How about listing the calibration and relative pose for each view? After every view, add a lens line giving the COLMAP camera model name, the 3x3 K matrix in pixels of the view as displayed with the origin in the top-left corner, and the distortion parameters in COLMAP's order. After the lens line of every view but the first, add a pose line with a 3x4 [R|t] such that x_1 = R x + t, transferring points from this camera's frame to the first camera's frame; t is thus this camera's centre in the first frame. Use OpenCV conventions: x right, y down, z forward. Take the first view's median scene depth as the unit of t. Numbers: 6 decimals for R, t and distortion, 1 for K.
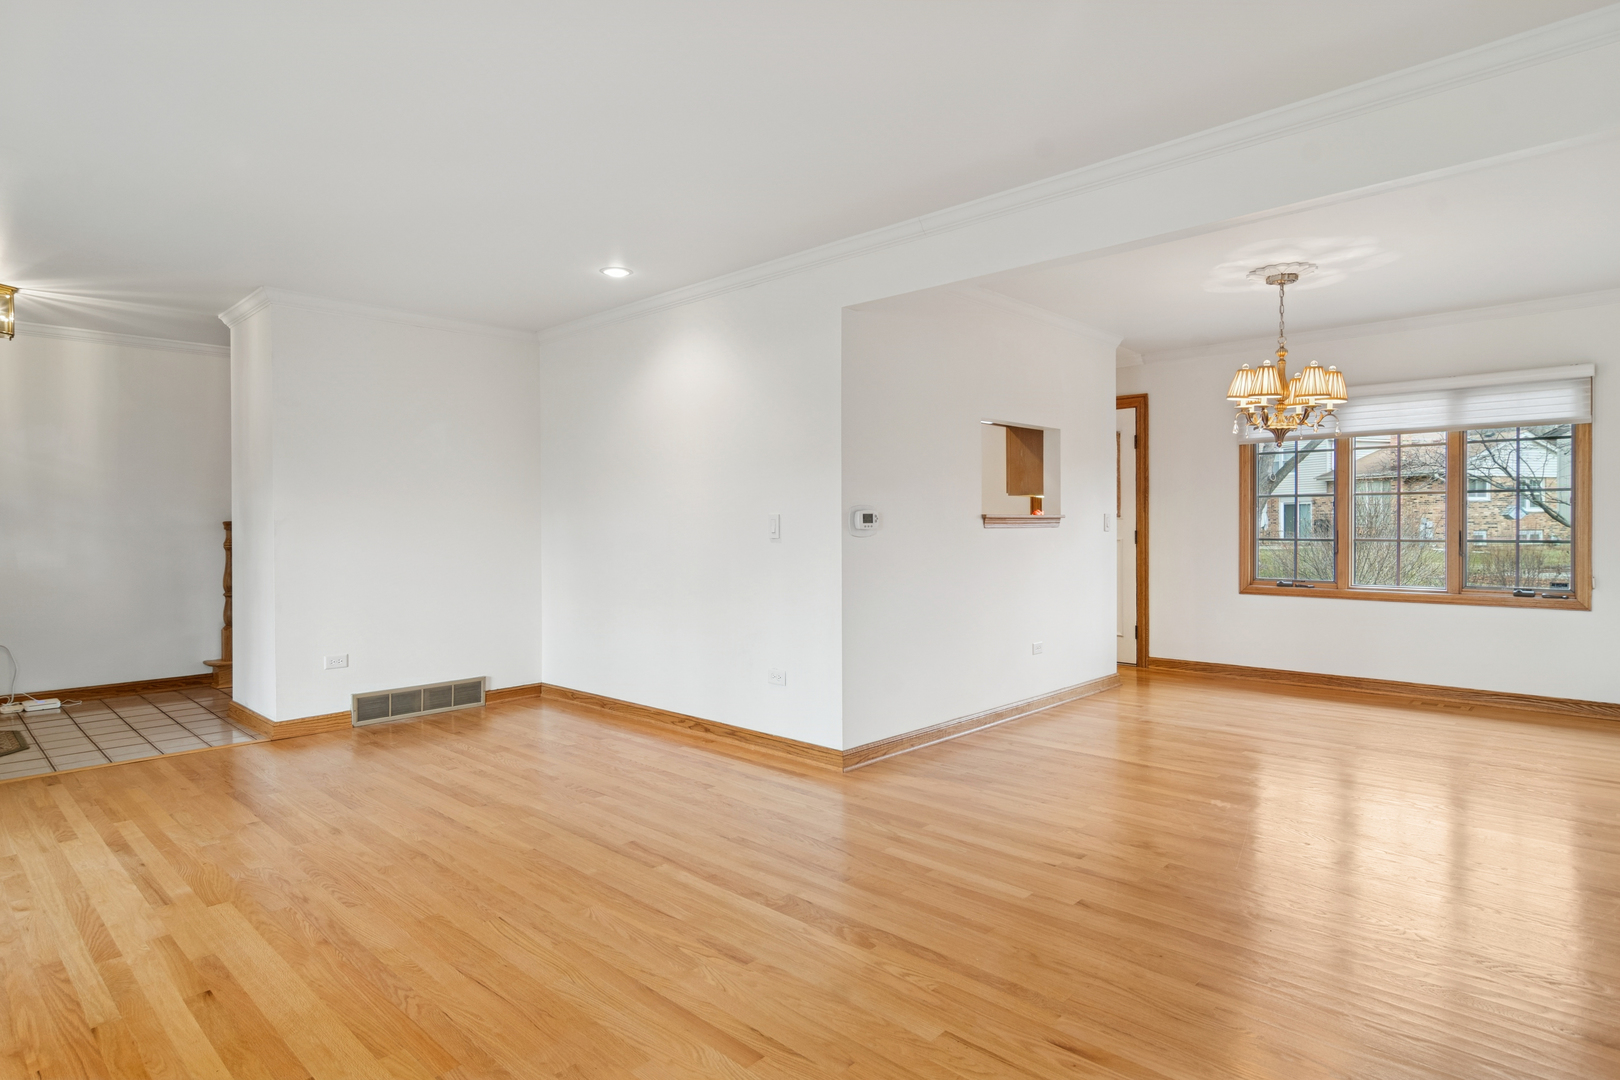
lens RADIAL K [[875.8, 0, 806.0], [0, 875.8, 531.8], [0, 0, 1]] dist [0.007892, 0.000712]
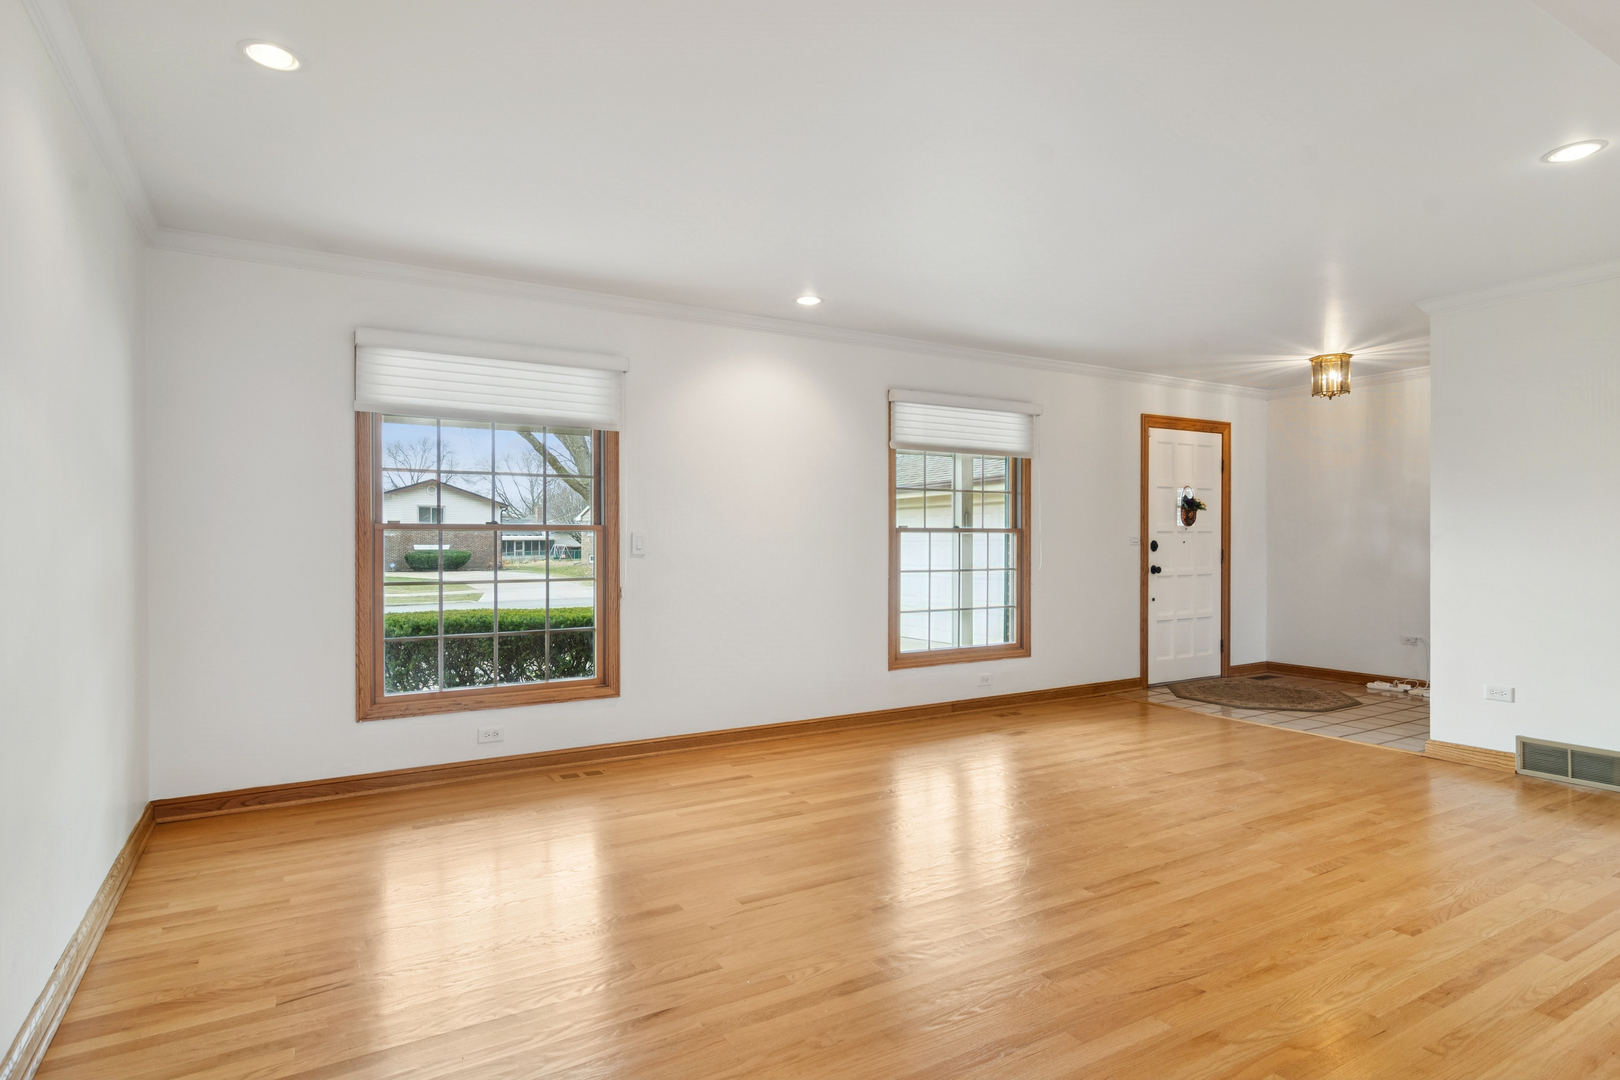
lens RADIAL K [[875.8, 0, 808.6], [0, 875.8, 544.8], [0, 0, 1]] dist [0.007892, 0.000712]
pose [[-0.279650, 0.004206, -0.960093, 0.655239], [-0.002402, 0.999984, 0.005080, -0.005757], [0.960099, 0.003727, -0.279636, 0.746450]]
